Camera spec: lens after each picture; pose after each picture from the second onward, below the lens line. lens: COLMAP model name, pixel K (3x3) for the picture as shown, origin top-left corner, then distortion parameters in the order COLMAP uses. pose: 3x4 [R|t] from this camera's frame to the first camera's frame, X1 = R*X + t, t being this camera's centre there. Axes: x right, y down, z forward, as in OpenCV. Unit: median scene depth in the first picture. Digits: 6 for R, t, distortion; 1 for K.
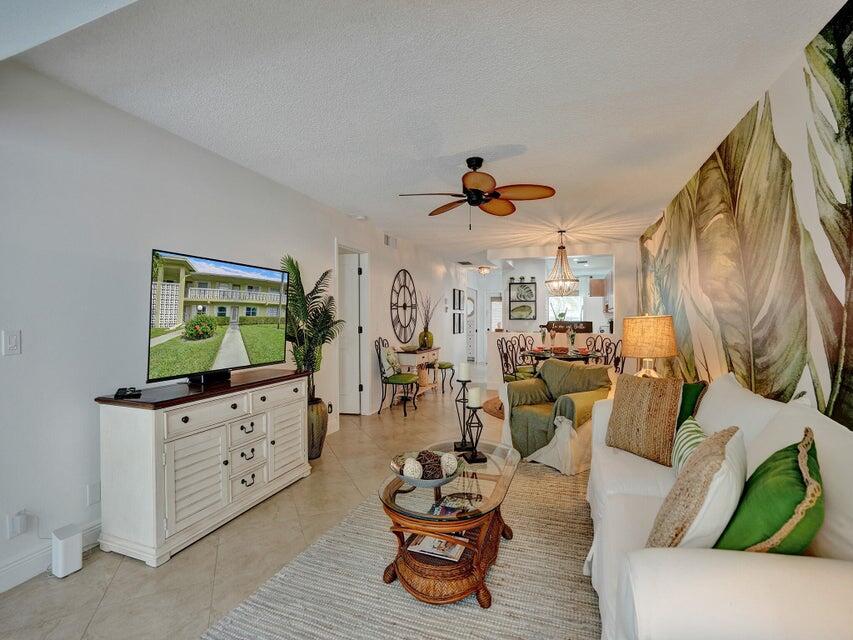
lens RADIAL K [[384.0, 0, 432.6], [0, 384.0, 321.4], [0, 0, 1]] dist [-0.027022, 0.011673]
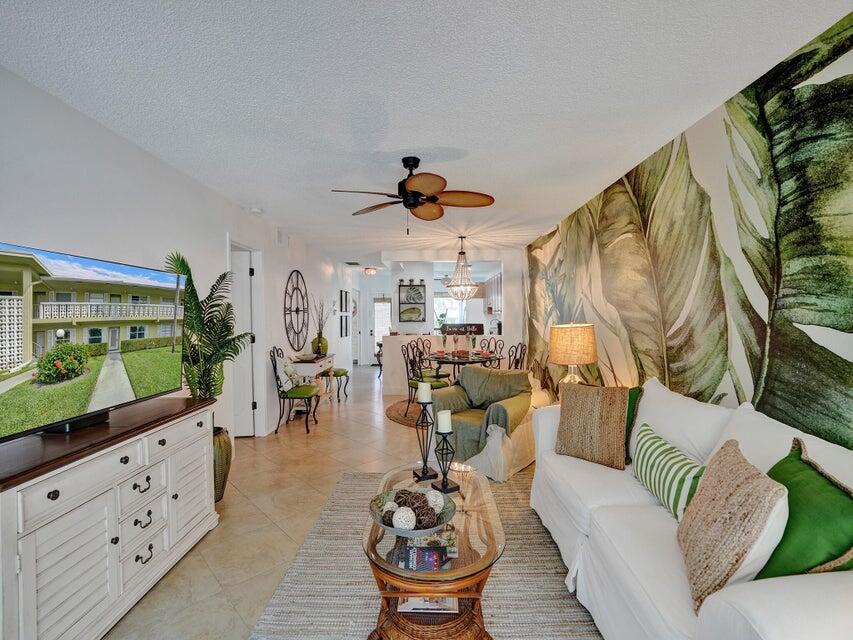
lens RADIAL K [[384.0, 0, 432.6], [0, 384.0, 324.9], [0, 0, 1]] dist [-0.027022, 0.011673]
pose [[0.940966, -0.020692, 0.337869, -0.192559], [0.015733, 0.999725, 0.017409, -0.044116], [-0.338136, -0.011066, 0.941032, 0.133484]]
